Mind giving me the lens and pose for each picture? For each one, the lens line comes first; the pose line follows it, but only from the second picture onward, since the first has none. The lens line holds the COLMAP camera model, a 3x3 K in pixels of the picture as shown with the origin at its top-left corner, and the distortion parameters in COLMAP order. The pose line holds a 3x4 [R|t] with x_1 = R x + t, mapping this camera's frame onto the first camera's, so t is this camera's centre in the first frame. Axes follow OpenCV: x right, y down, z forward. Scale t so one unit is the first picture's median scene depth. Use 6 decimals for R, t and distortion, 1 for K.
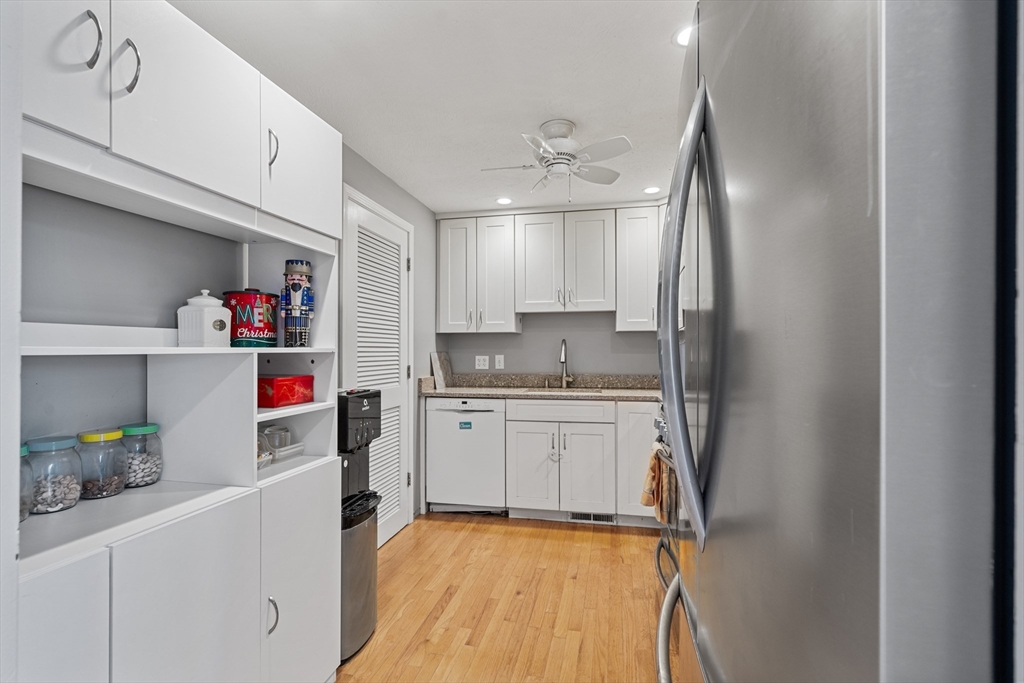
lens RADIAL K [[467.5, 0, 505.3], [0, 467.5, 347.4], [0, 0, 1]] dist [0.000673, 0.000143]
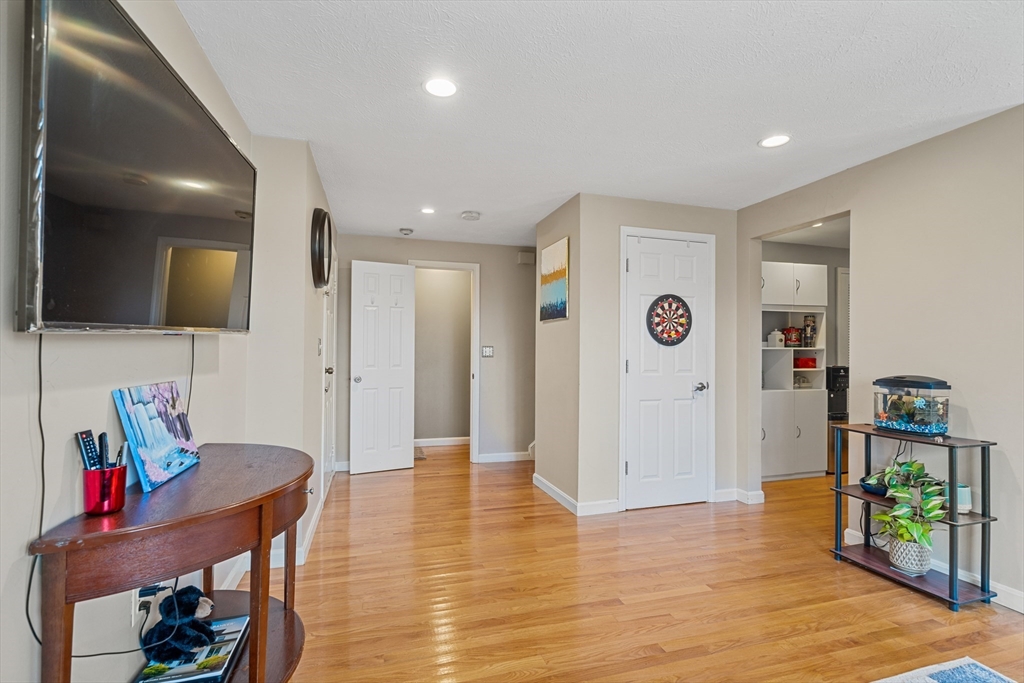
lens RADIAL K [[467.5, 0, 505.1], [0, 467.5, 346.9], [0, 0, 1]] dist [0.000673, 0.000143]
pose [[0.484411, -0.005486, -0.874823, 1.096386], [-0.001766, 0.999972, -0.007249, 0.019528], [0.874839, 0.005057, 0.484388, -1.895646]]
